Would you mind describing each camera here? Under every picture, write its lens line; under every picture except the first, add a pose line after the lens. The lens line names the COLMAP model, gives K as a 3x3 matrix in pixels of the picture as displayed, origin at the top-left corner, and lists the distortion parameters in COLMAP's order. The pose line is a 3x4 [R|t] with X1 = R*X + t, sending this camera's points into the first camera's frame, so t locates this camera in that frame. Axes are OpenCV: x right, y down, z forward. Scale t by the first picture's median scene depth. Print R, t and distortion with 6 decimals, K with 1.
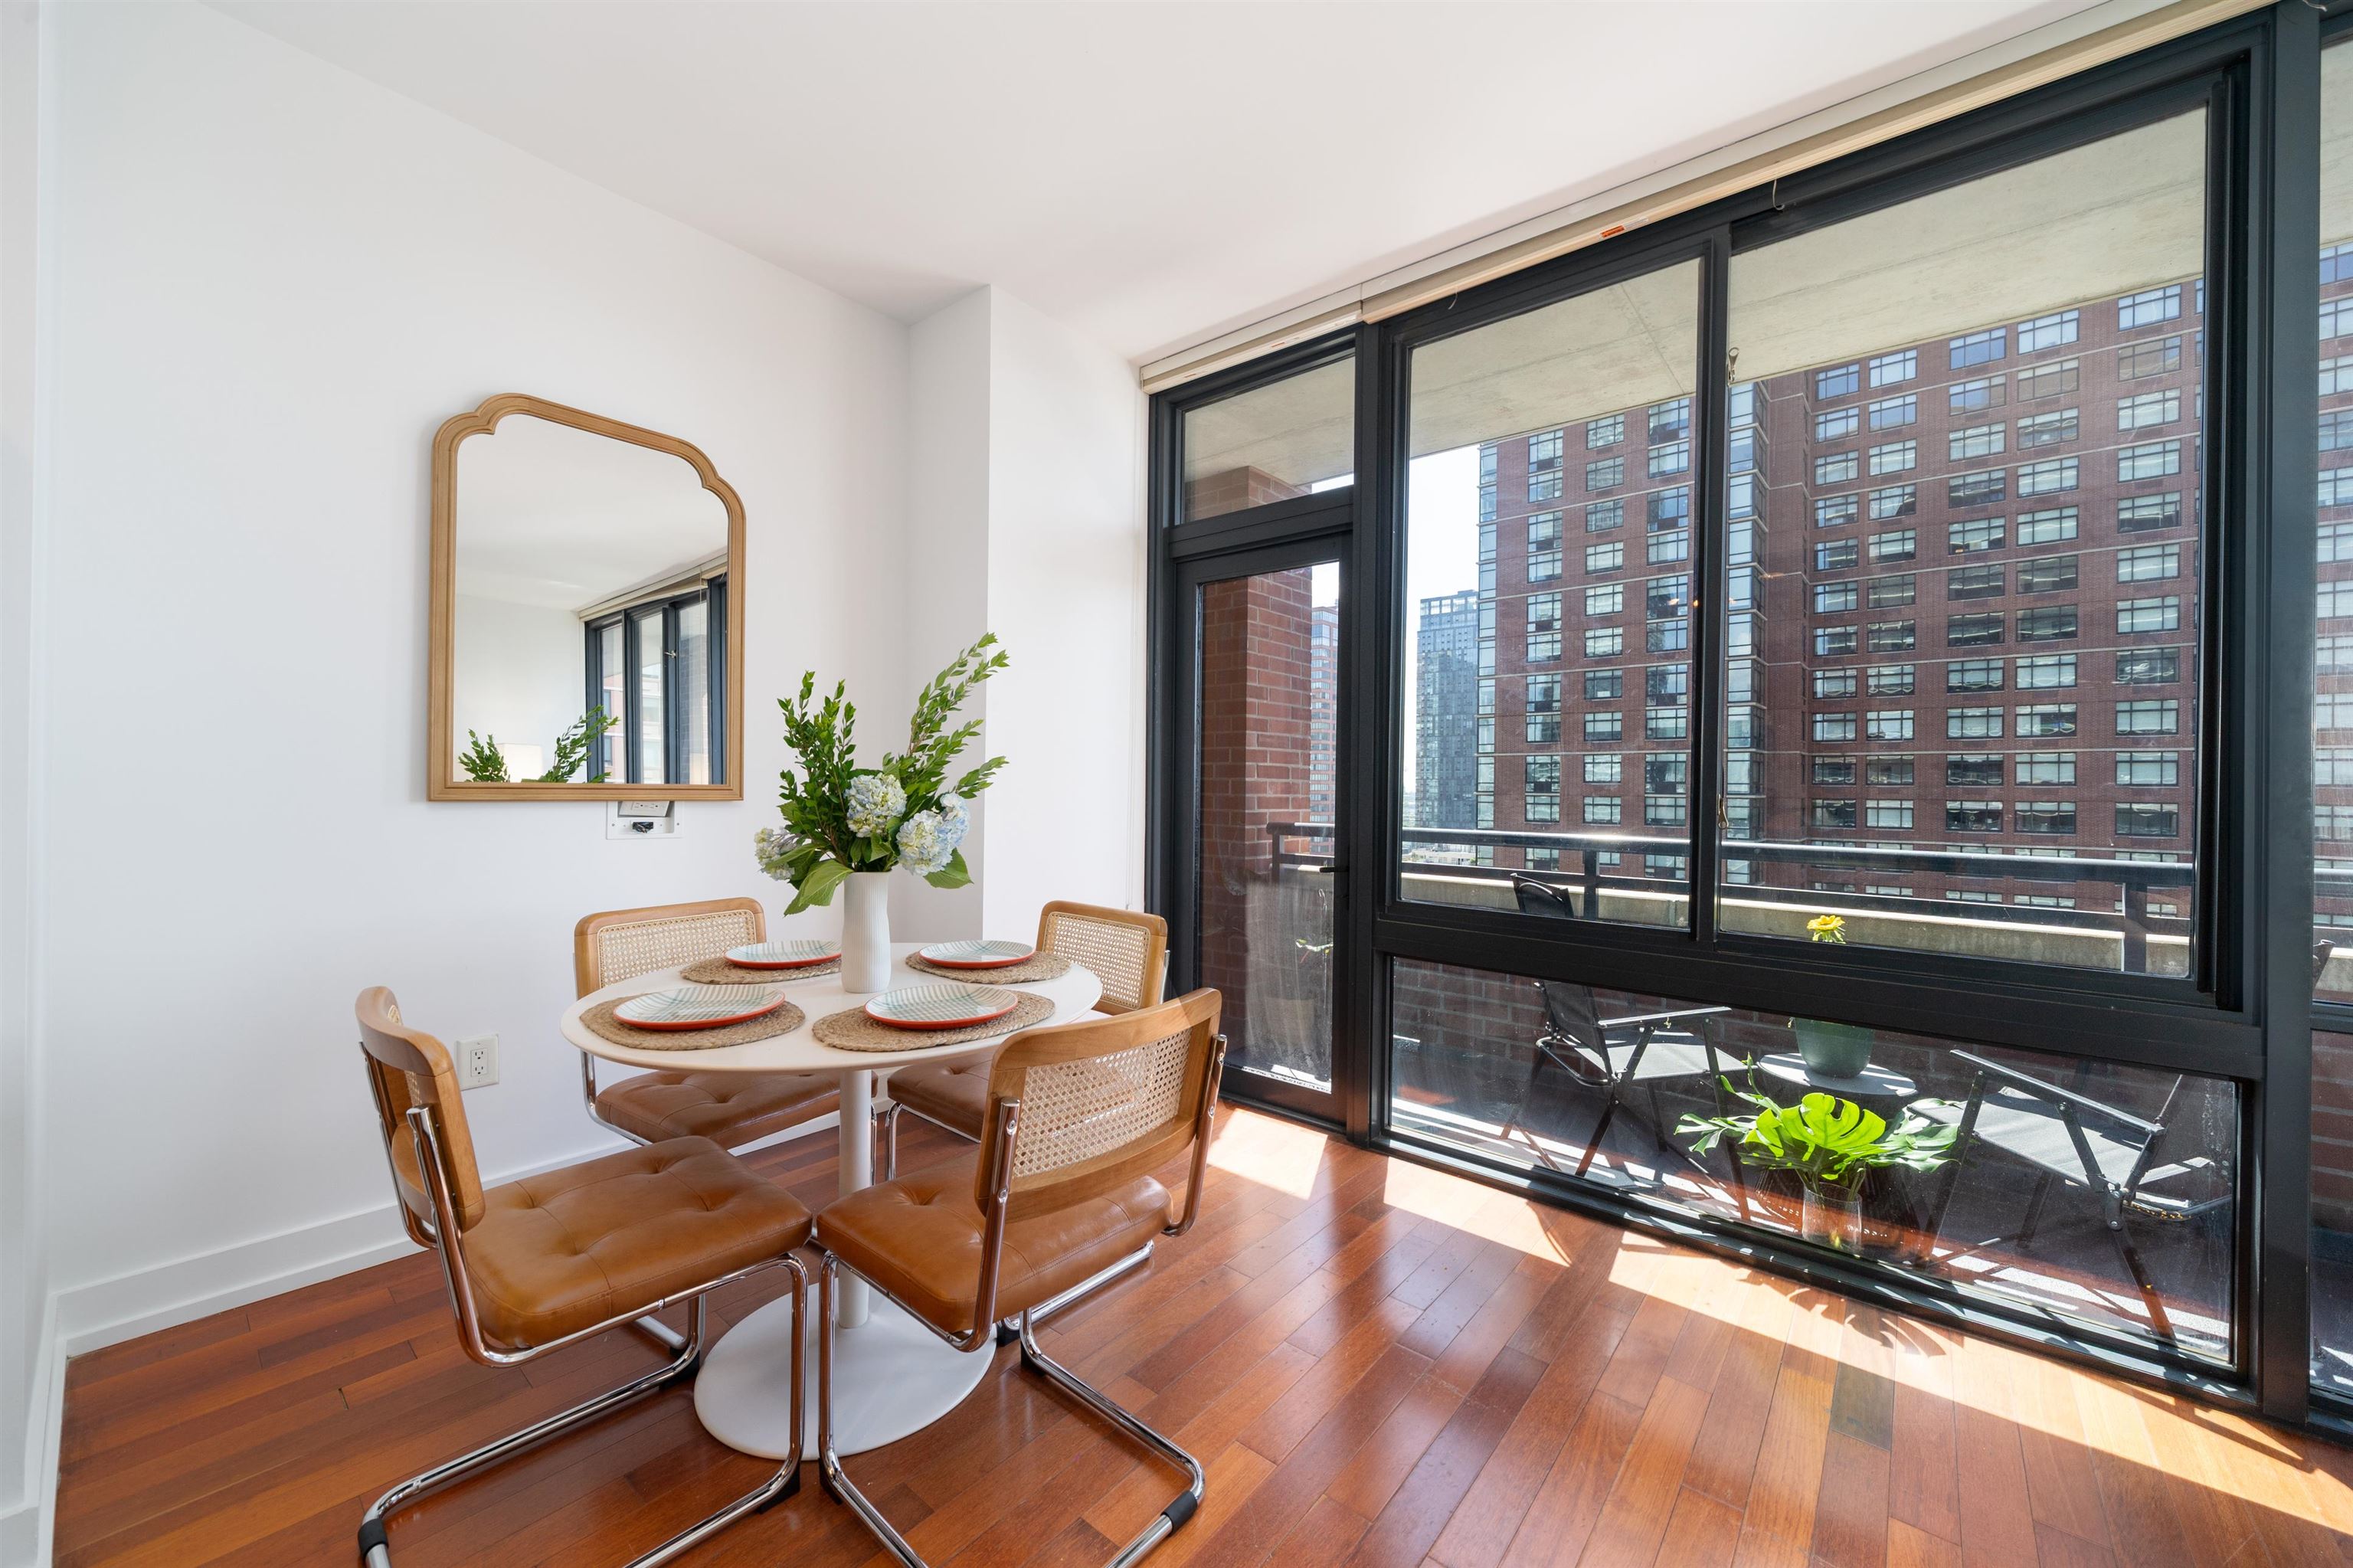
lens RADIAL K [[887.2, 0, 1176.5], [0, 887.2, 784.0], [0, 0, 1]] dist [-0.002517, -0.000378]
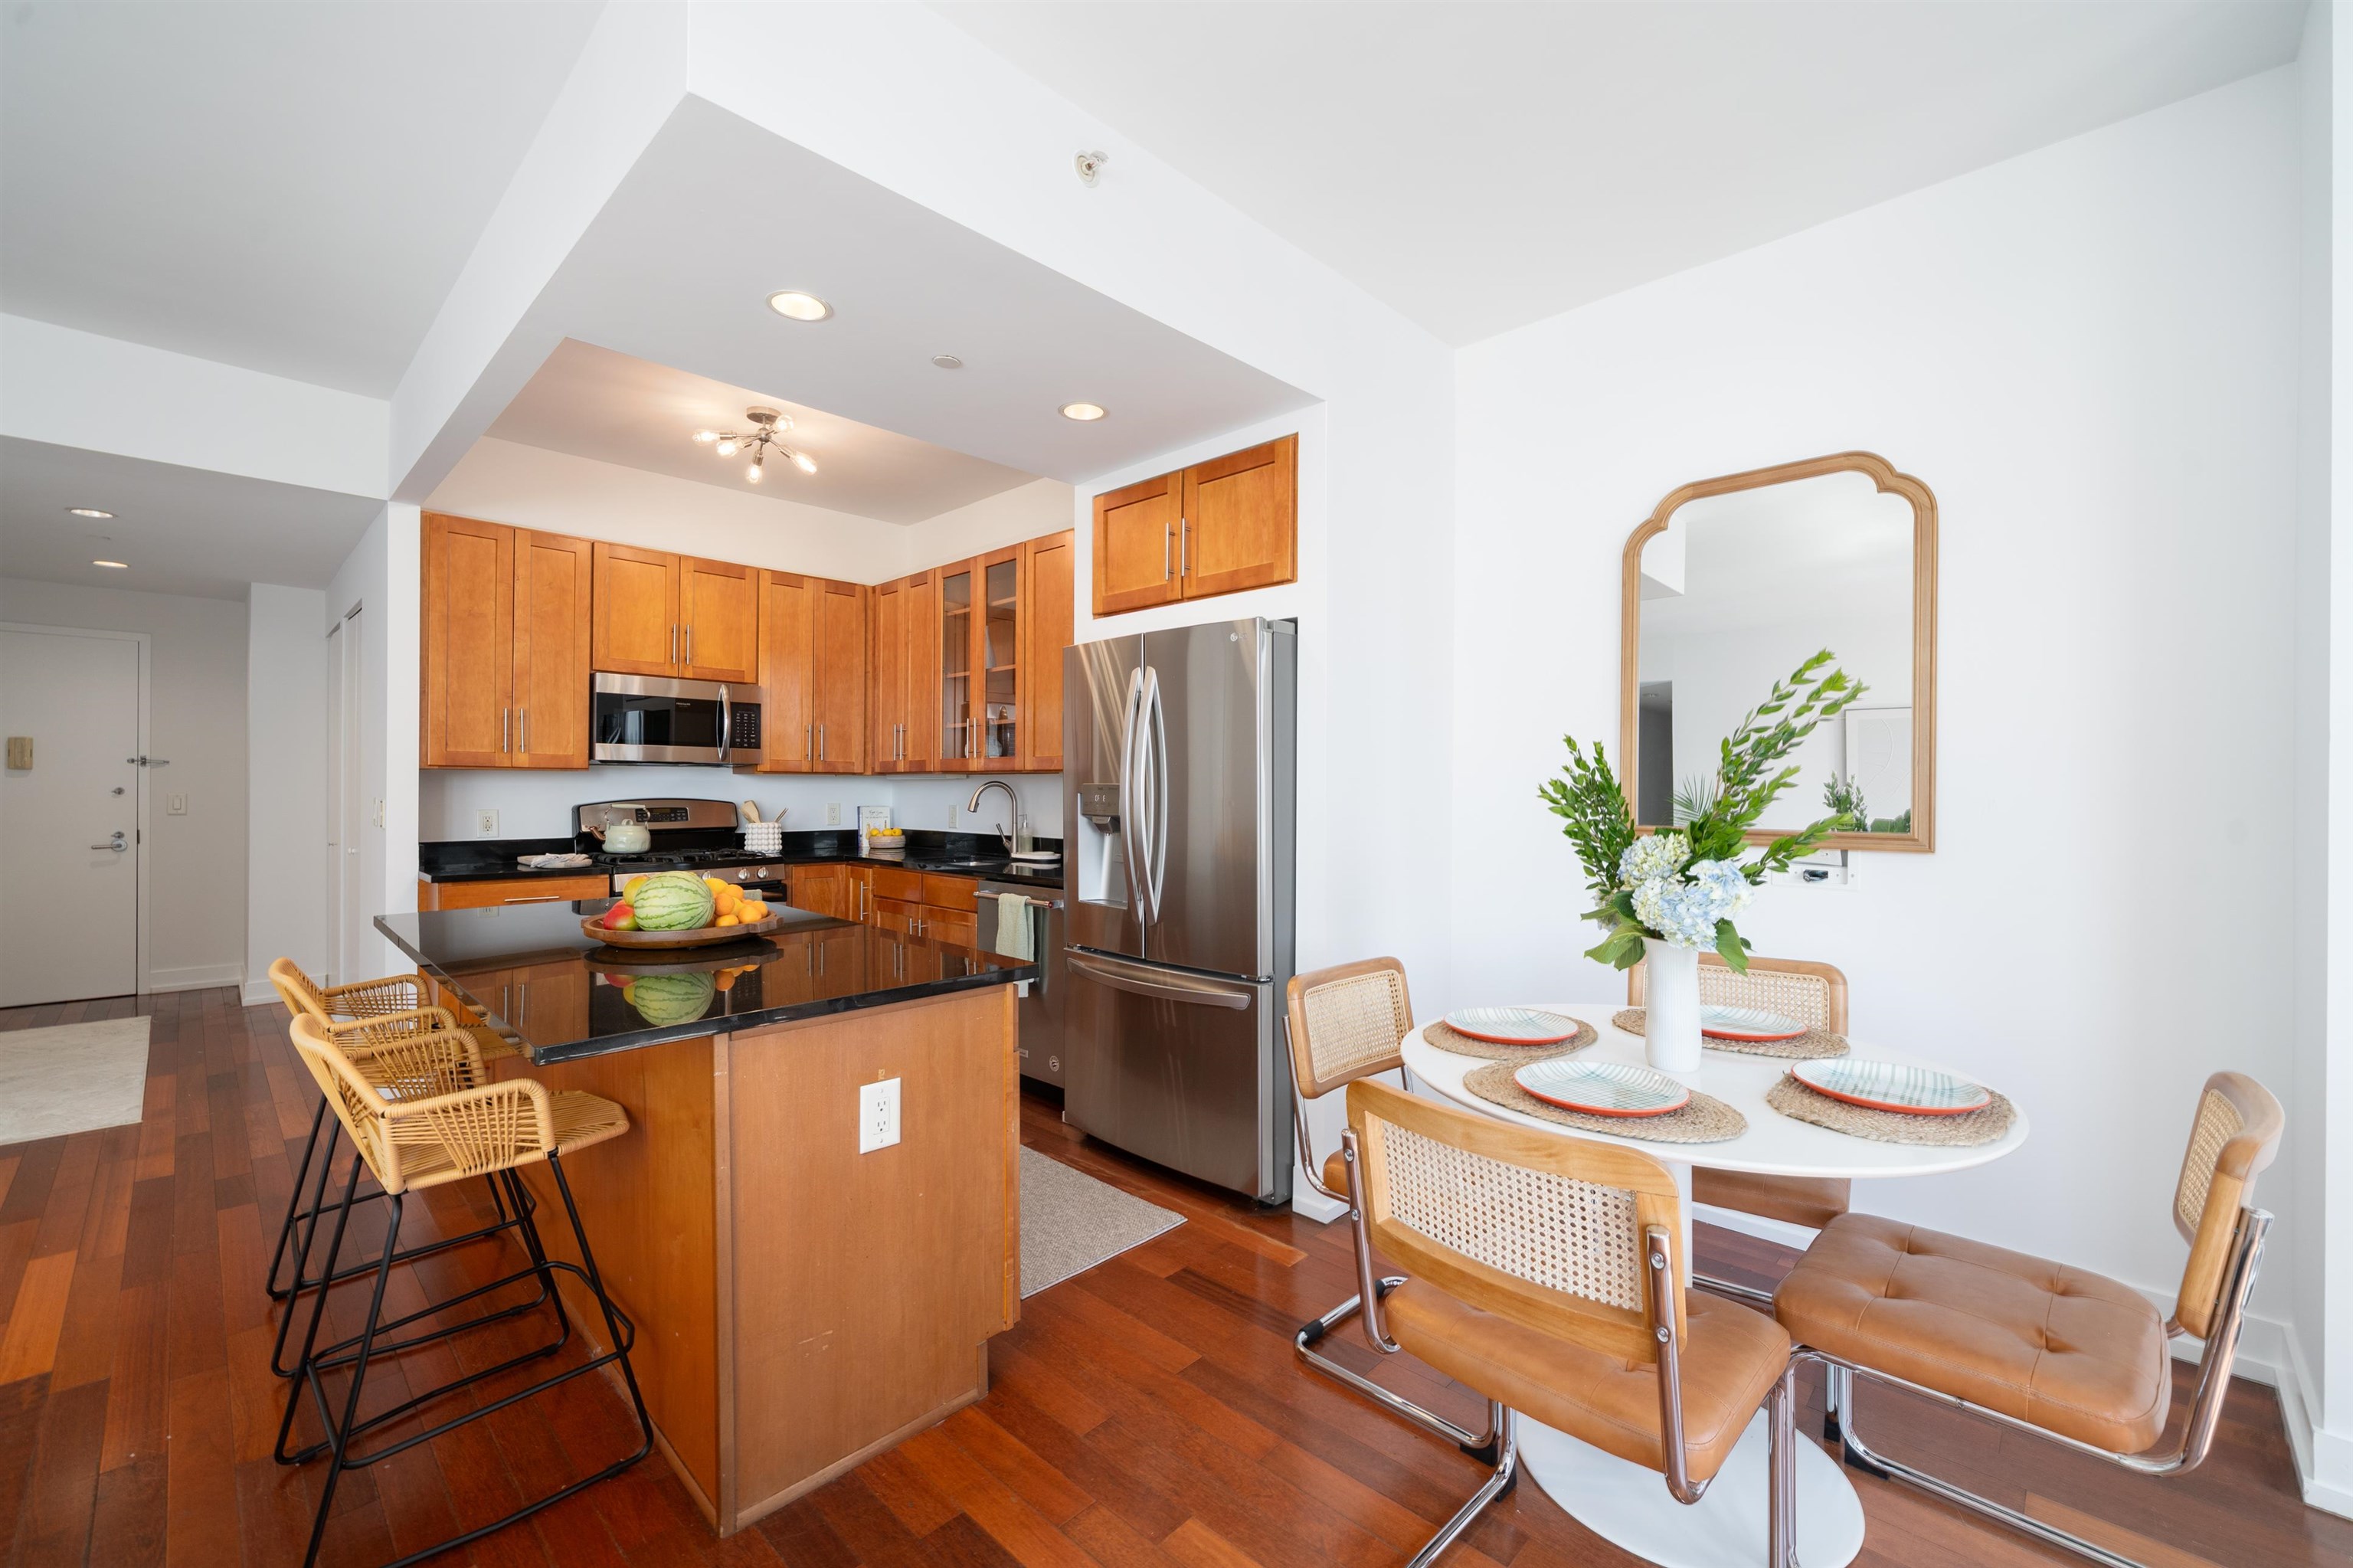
lens RADIAL K [[964.6, 0, 1164.0], [0, 964.6, 789.4], [0, 0, 1]] dist [-0.000056, -0.000141]
pose [[-0.075979, -0.009549, -0.997064, 0.392999], [-0.001211, 0.999954, -0.009484, -0.026688], [0.997109, 0.000487, -0.075987, 0.310432]]
